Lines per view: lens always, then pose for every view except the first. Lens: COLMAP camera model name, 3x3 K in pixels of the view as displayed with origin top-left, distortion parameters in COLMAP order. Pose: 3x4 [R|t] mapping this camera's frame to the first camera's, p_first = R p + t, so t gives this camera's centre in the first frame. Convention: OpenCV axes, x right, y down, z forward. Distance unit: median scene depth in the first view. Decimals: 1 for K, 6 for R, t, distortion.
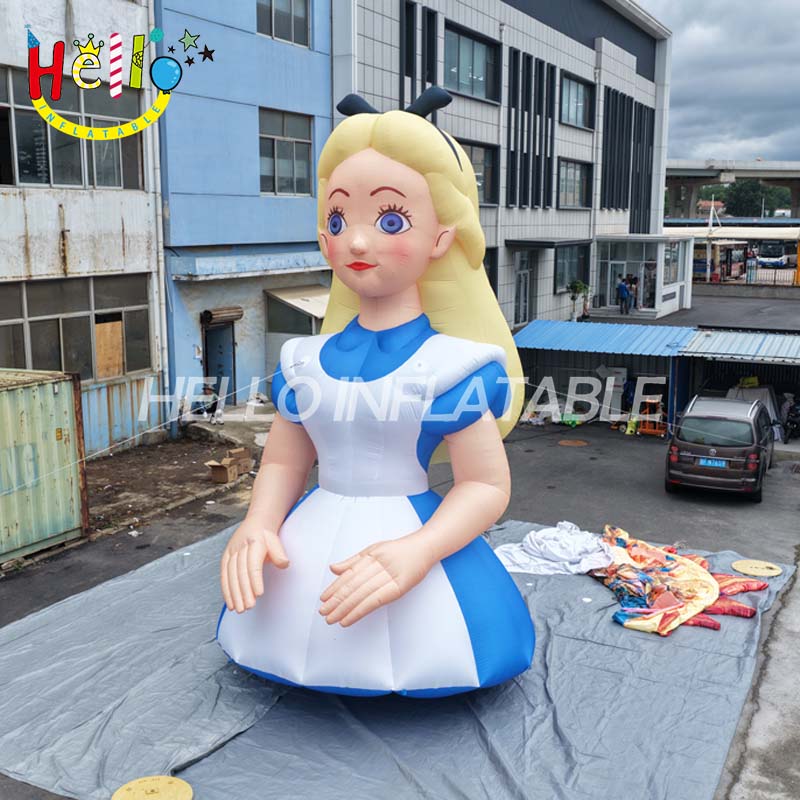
lens RADIAL K [[997.6, 0, 400.9], [0, 997.6, 389.2], [0, 0, 1]] dist [-0.005834, 0.013620]
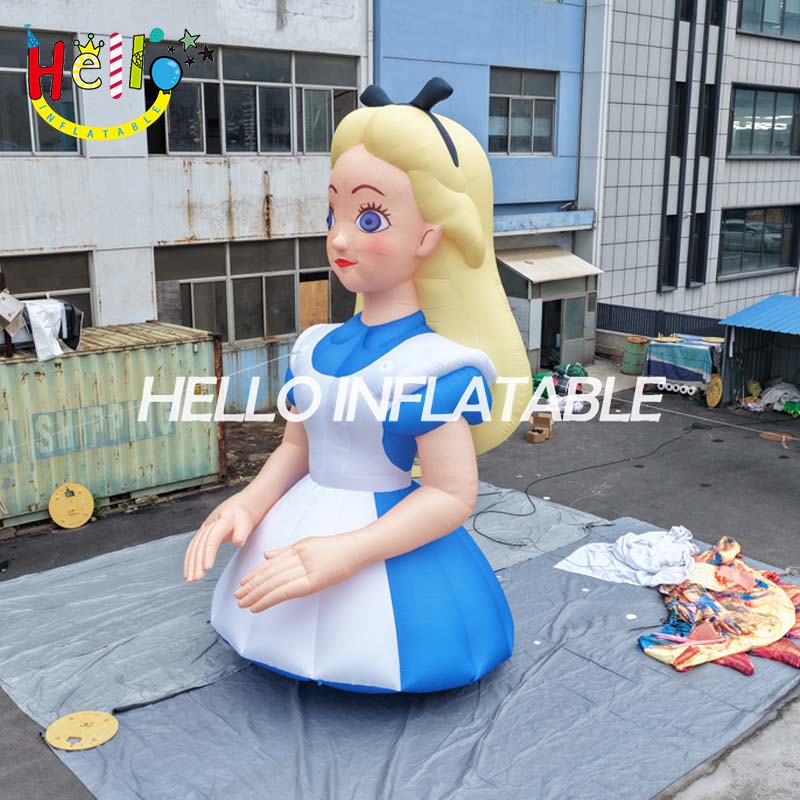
lens RADIAL K [[992.5, 0, 400.0], [0, 992.5, 400.0], [0, 0, 1]] dist [-0.018812, 0.027794]
pose [[0.927965, 0.090293, -0.361563, 0.255264], [-0.063711, 0.994359, 0.084803, -0.048614], [0.367180, -0.055659, 0.928483, 0.051677]]
